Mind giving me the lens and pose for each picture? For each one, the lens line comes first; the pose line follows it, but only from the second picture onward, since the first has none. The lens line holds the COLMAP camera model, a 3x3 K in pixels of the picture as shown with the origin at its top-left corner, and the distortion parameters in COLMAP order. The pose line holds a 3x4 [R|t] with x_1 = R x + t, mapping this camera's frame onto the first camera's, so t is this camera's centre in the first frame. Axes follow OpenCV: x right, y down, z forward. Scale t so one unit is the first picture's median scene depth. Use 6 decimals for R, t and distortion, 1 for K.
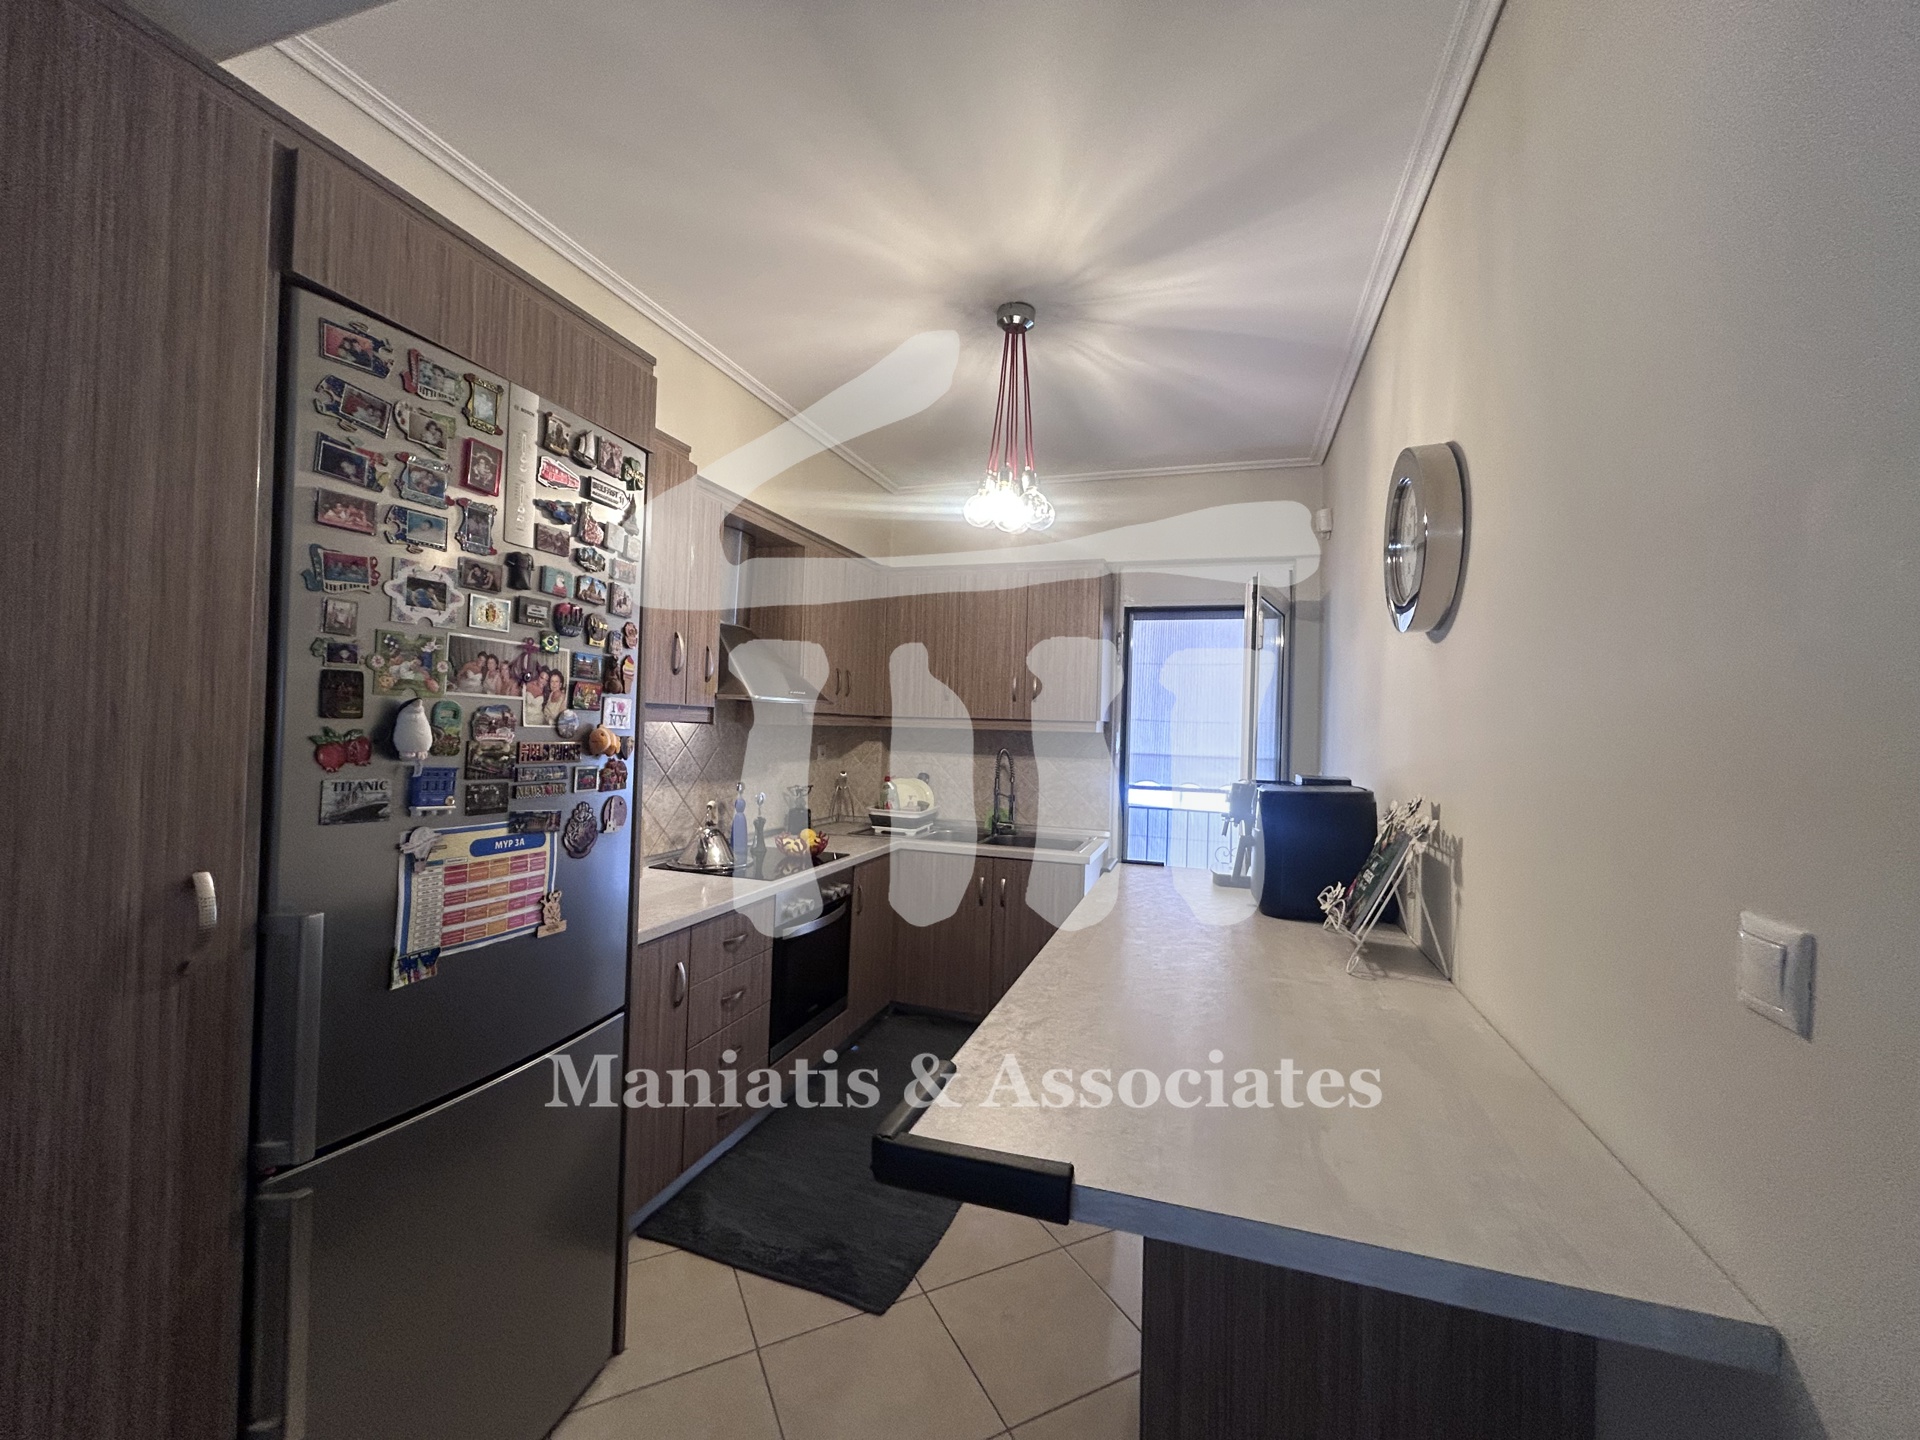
lens RADIAL K [[780.2, 0, 963.5], [0, 780.2, 719.5], [0, 0, 1]] dist [-0.000837, 0.000803]
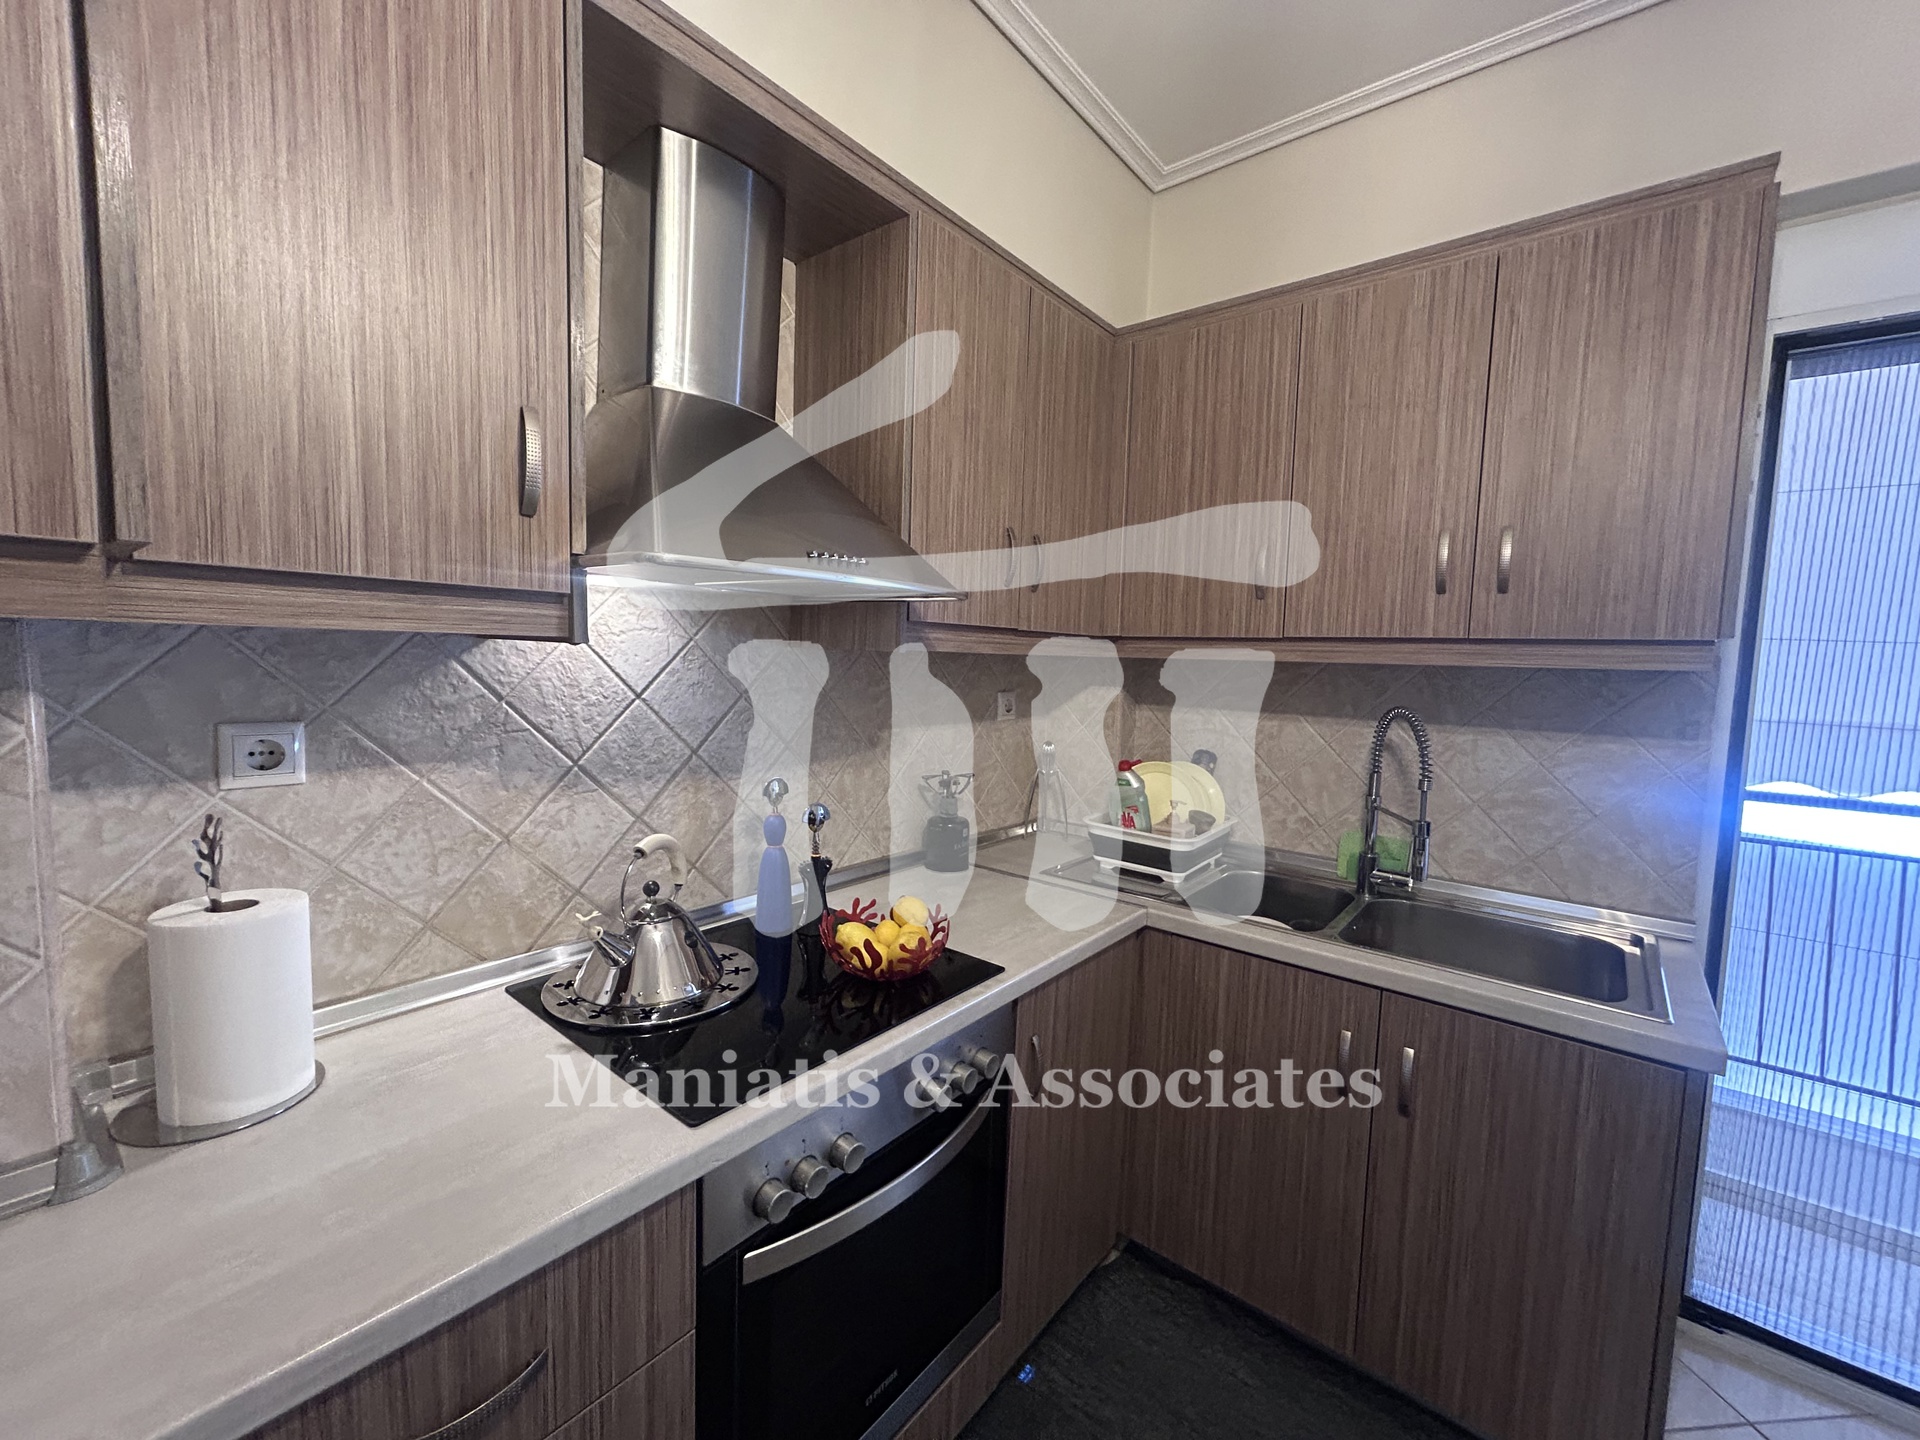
lens RADIAL K [[770.4, 0, 963.5], [0, 770.4, 715.9], [0, 0, 1]] dist [-0.000179, 0.000197]
pose [[0.934801, 0.025336, -0.354268, -0.058583], [0.001486, 0.997165, 0.075235, 0.023829], [0.355170, -0.070856, 0.932113, 1.352486]]
